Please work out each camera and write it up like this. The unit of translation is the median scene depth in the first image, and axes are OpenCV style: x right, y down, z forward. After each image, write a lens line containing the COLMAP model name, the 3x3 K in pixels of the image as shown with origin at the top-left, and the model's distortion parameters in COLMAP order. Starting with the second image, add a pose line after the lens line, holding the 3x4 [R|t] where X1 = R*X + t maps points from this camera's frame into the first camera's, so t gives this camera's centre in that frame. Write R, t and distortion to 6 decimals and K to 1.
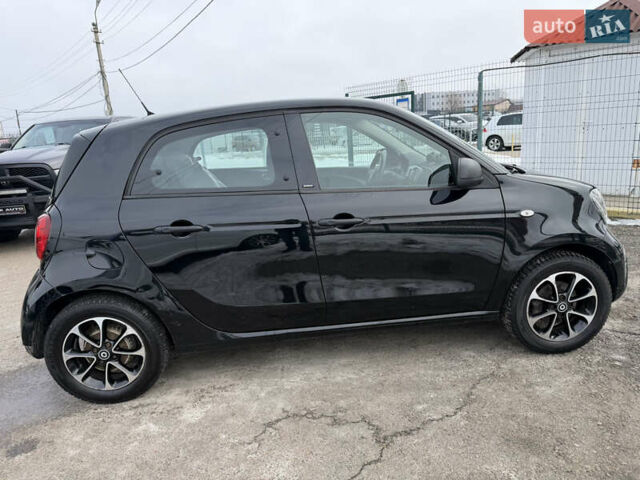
lens RADIAL K [[461.6, 0, 327.6], [0, 461.6, 255.1], [0, 0, 1]] dist [0.001949, -0.002859]
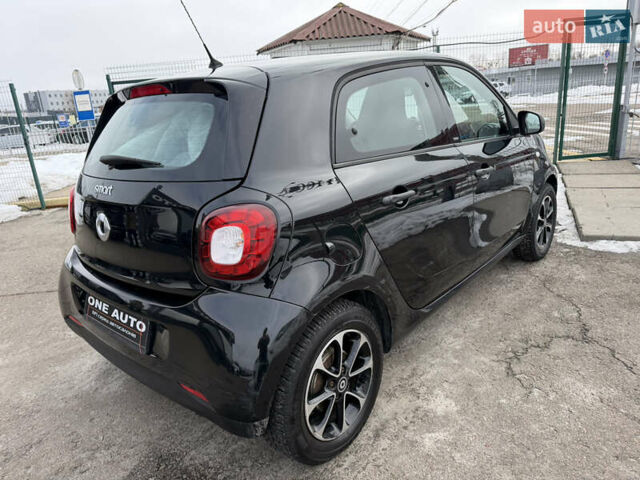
lens RADIAL K [[465.1, 0, 320.0], [0, 465.1, 245.0], [0, 0, 1]] dist [0.006280, -0.002525]
pose [[0.715419, -0.198217, 0.669990, -0.976998], [0.217082, 0.974516, 0.056510, -0.047971], [-0.664117, 0.105014, 0.740217, 0.468538]]
